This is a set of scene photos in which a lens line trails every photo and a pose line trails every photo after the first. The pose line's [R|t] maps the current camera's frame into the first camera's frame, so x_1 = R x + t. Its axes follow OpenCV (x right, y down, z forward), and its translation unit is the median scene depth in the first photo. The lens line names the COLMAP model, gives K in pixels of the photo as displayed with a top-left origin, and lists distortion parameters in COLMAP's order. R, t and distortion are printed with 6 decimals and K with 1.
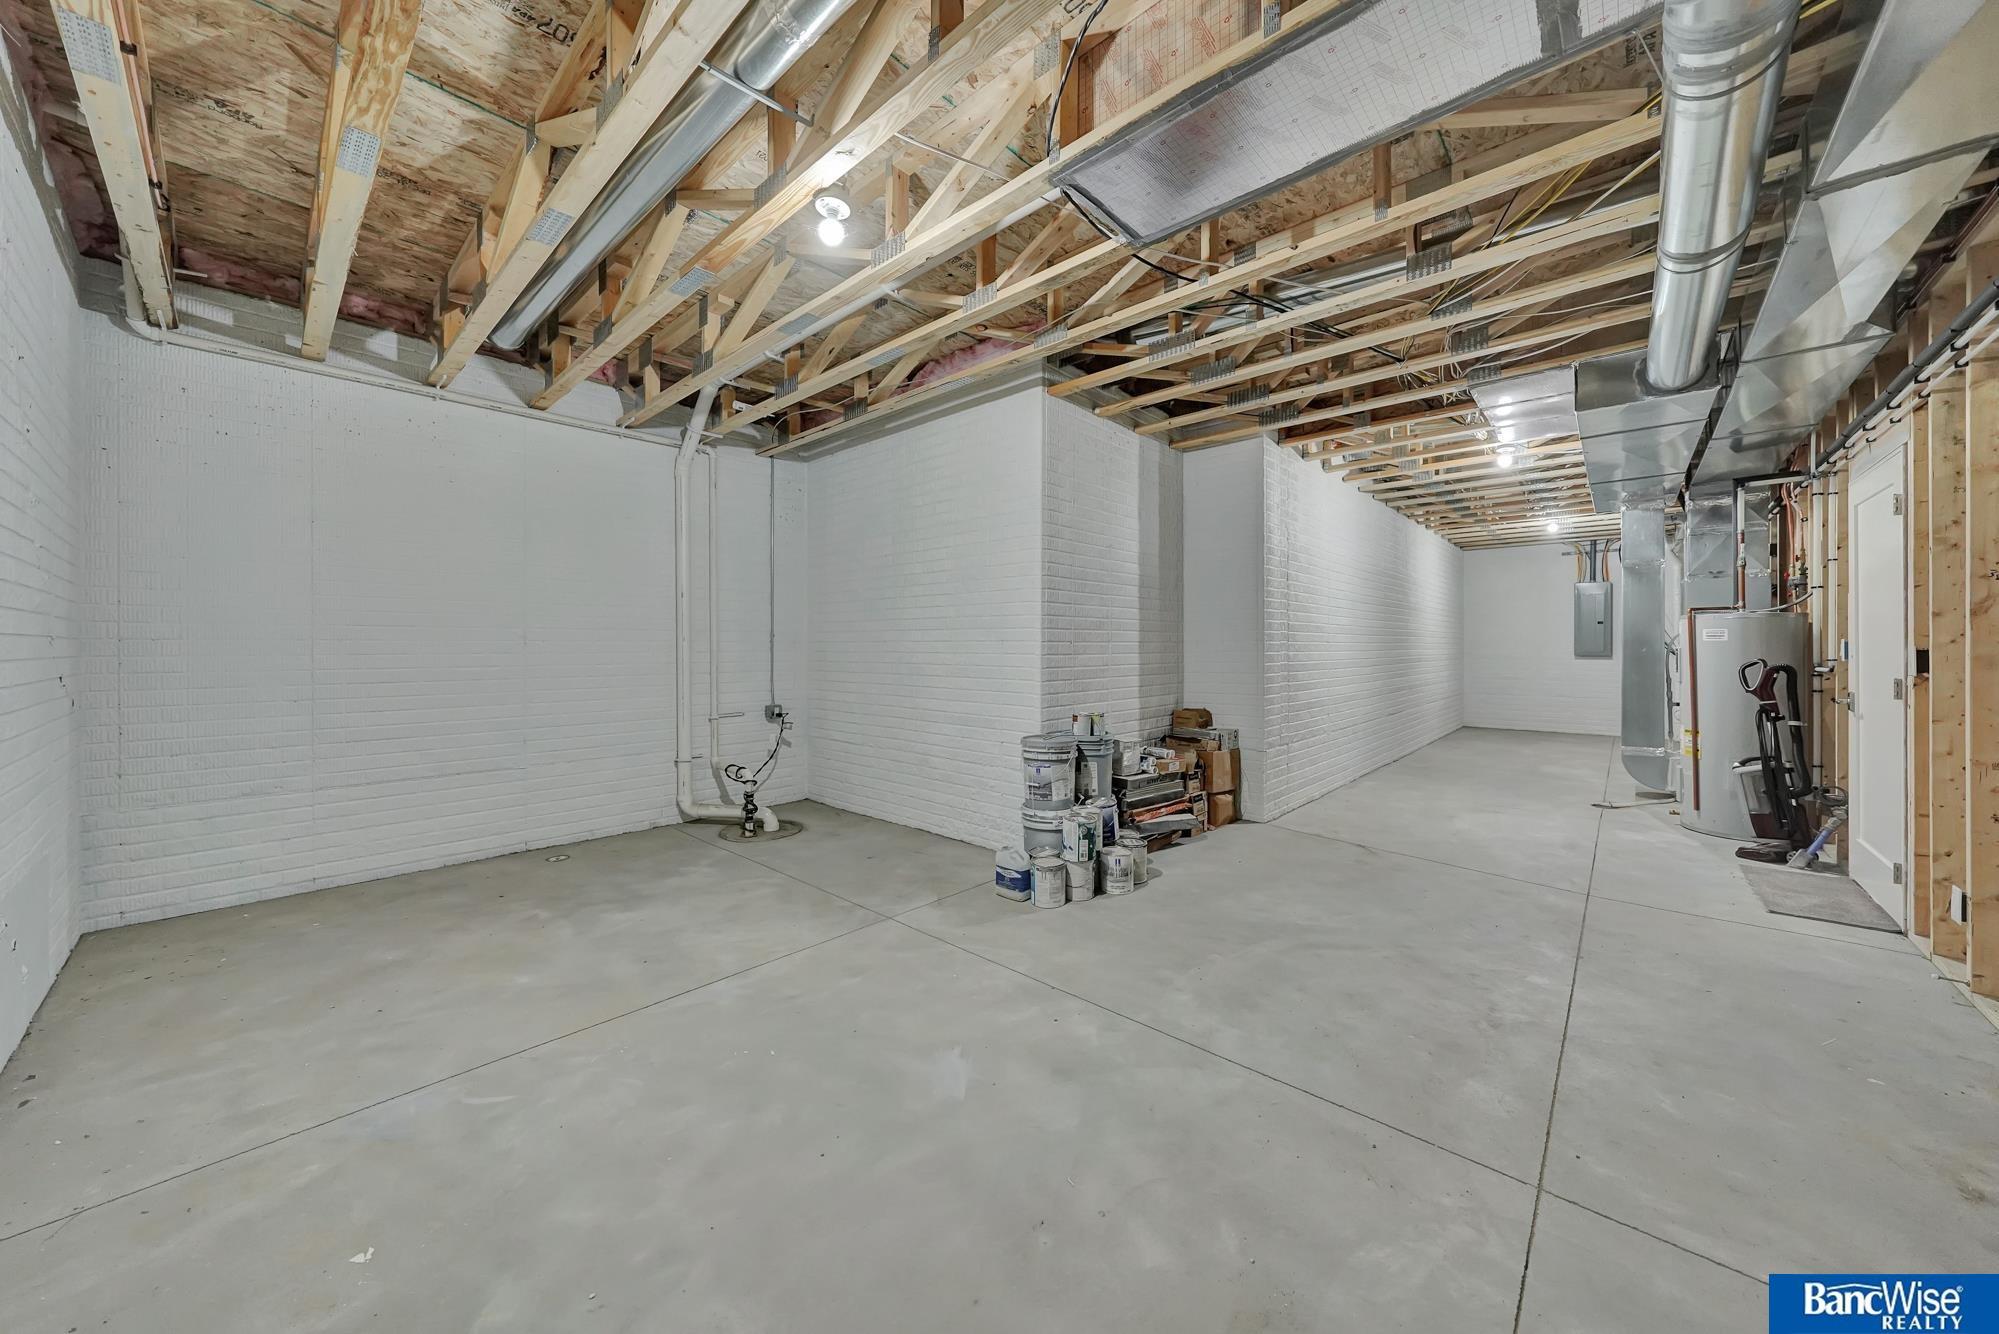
lens RADIAL K [[688.5, 0, 1001.9], [0, 688.5, 649.4], [0, 0, 1]] dist [-0.001334, -0.000034]
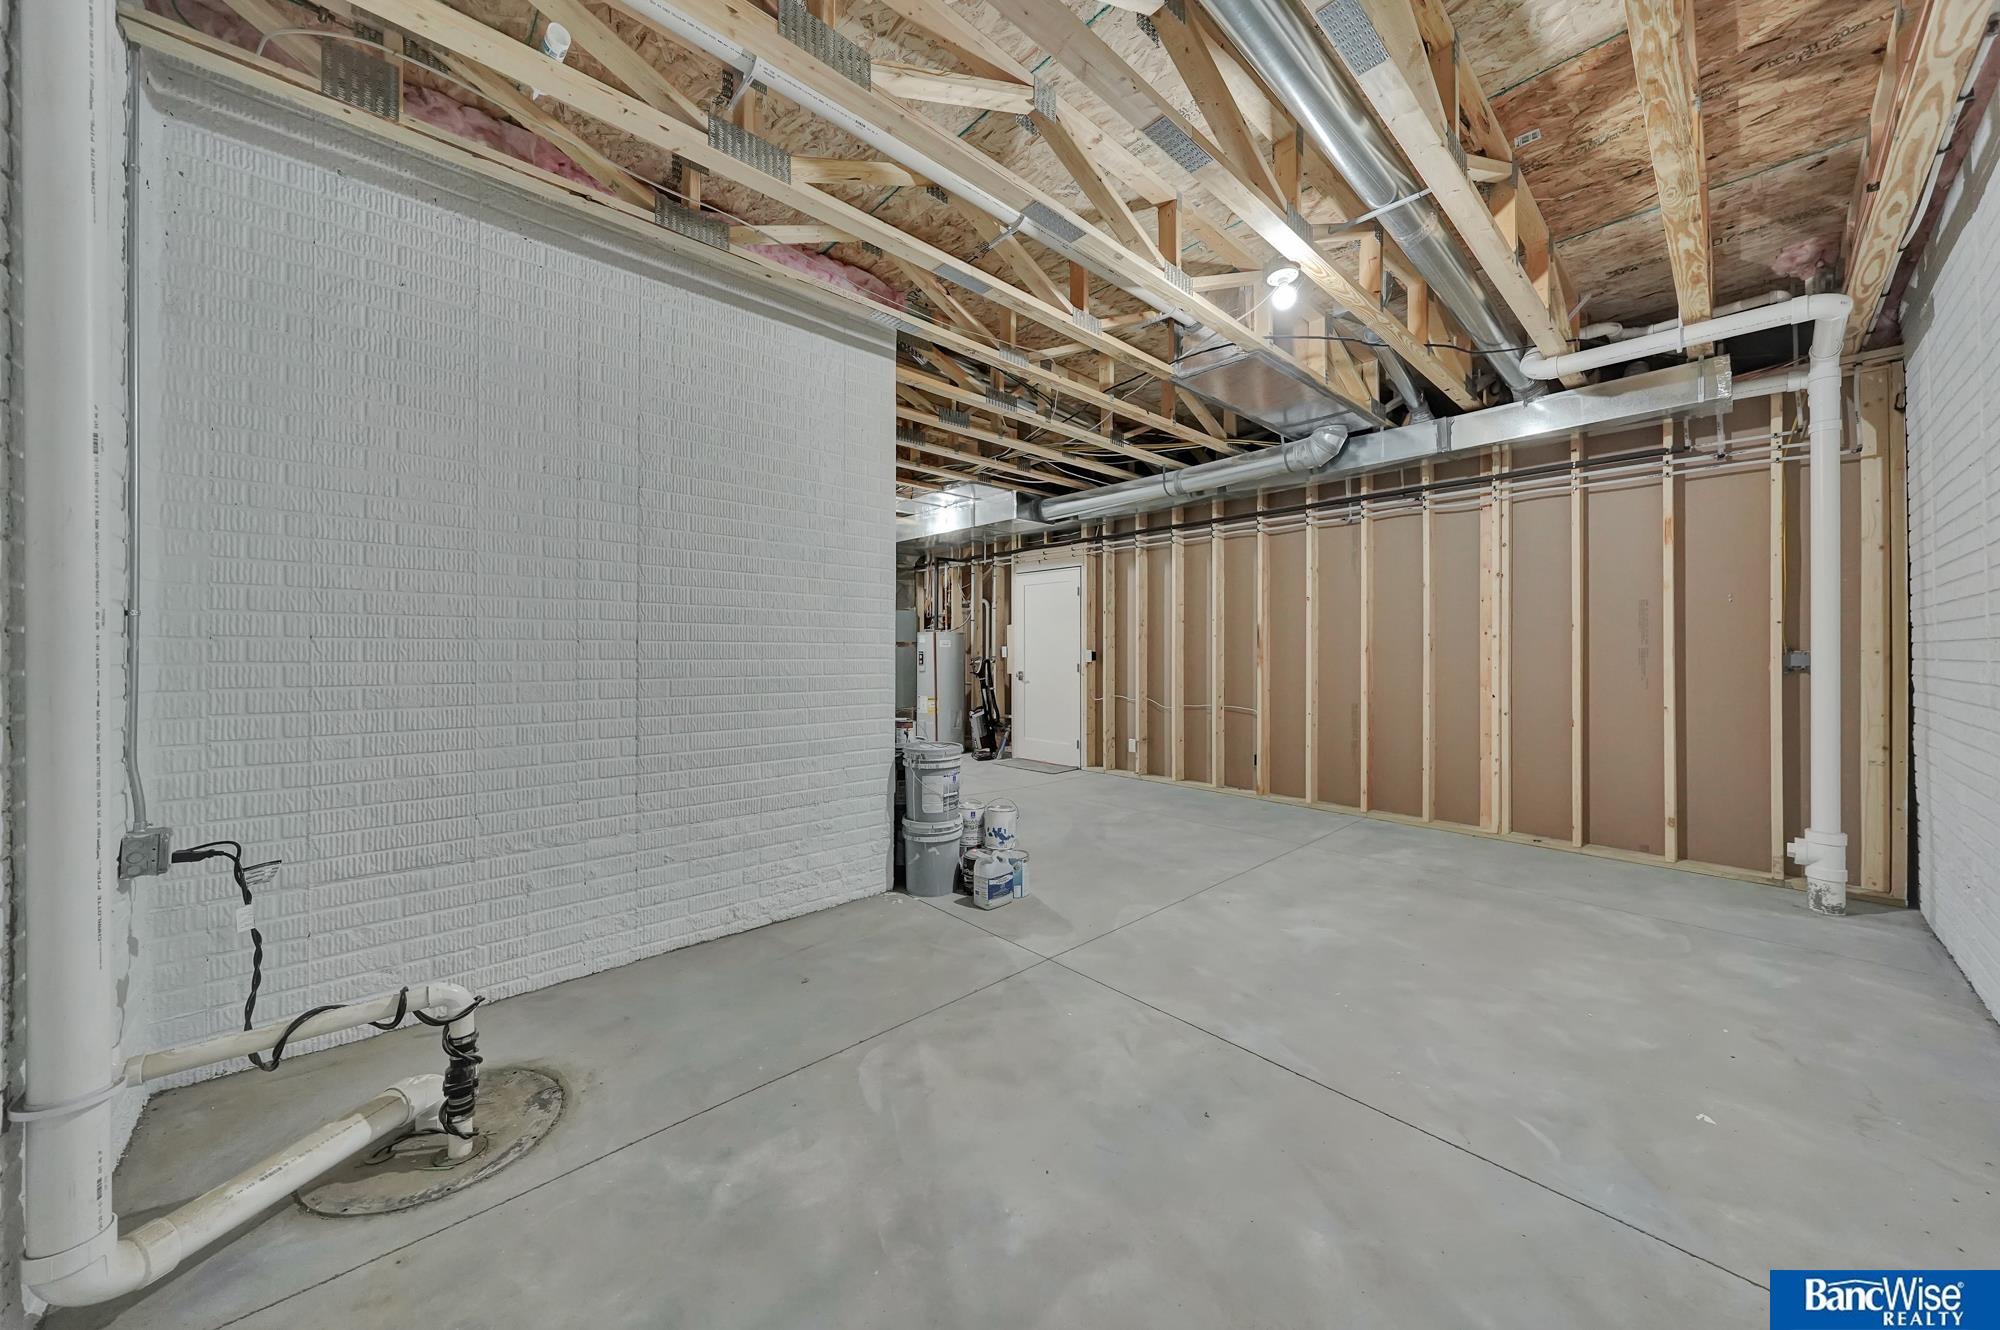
lens RADIAL K [[688.8, 0, 1002.4], [0, 688.8, 647.4], [0, 0, 1]] dist [-0.001334, -0.000034]
pose [[0.084082, 0.006017, 0.996441, -1.026202], [0.002346, 0.999978, -0.006236, 0.000234], [-0.996456, 0.002862, 0.084066, 0.969476]]
